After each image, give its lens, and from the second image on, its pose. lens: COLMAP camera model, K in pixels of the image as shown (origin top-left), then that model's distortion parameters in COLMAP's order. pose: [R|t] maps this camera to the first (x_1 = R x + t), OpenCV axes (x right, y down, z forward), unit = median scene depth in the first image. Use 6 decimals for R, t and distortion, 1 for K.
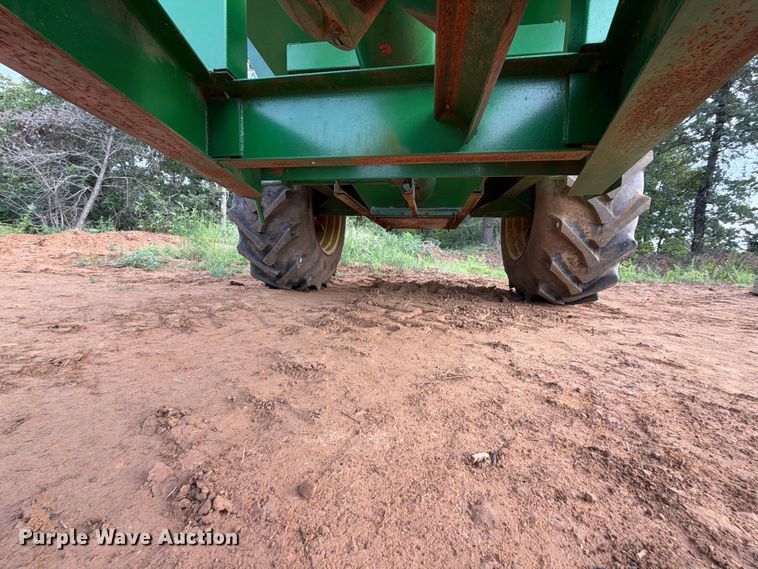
lens RADIAL K [[302.1, 0, 375.3], [0, 302.1, 285.0], [0, 0, 1]] dist [-0.002259, 0.001262]
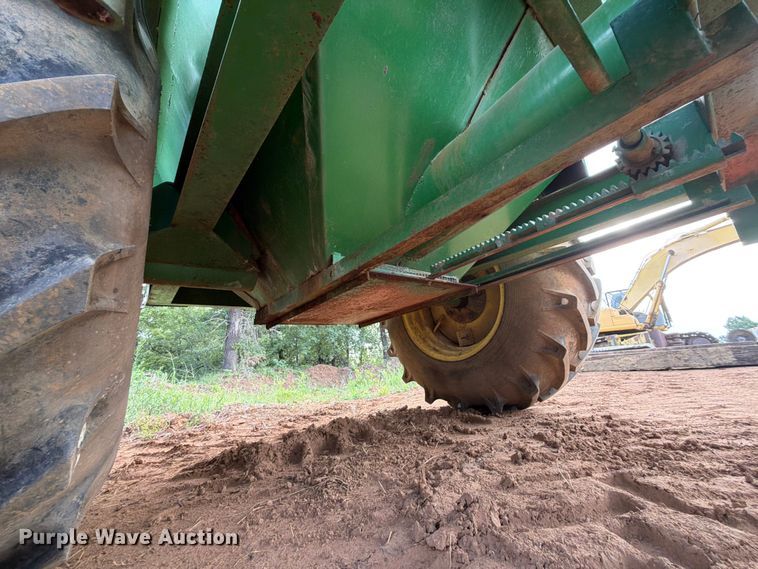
lens RADIAL K [[302.1, 0, 378.0], [0, 302.1, 281.7], [0, 0, 1]] dist [-0.002259, 0.001262]
pose [[0.646378, 0.115684, 0.754197, -0.766553], [0.200693, 0.927859, -0.314324, -0.204083], [-0.736150, 0.354534, 0.576531, 1.924659]]
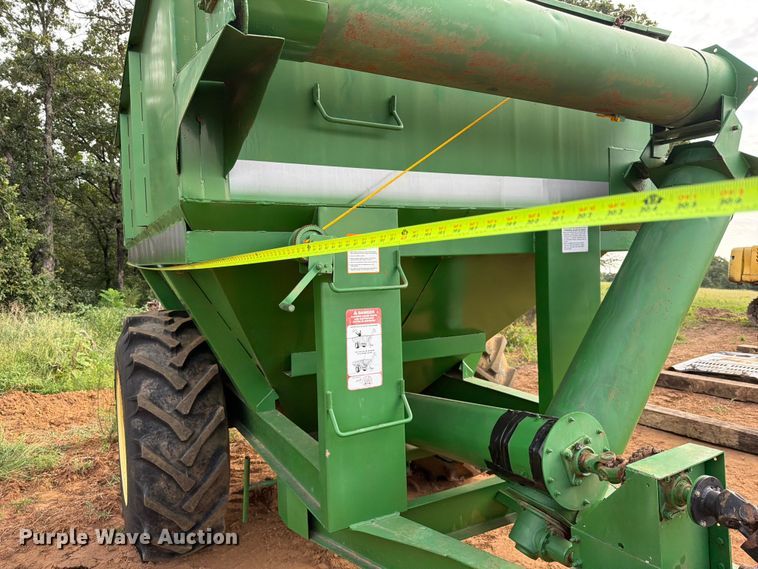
lens RADIAL K [[537.4, 0, 382.1], [0, 537.4, 289.2], [0, 0, 1]] dist [0.035790, -0.047646]
pose [[0.784329, -0.082098, 0.614889, -2.013612], [0.122569, 0.992173, -0.023873, -1.628181], [-0.608116, 0.094091, 0.788253, -1.144990]]
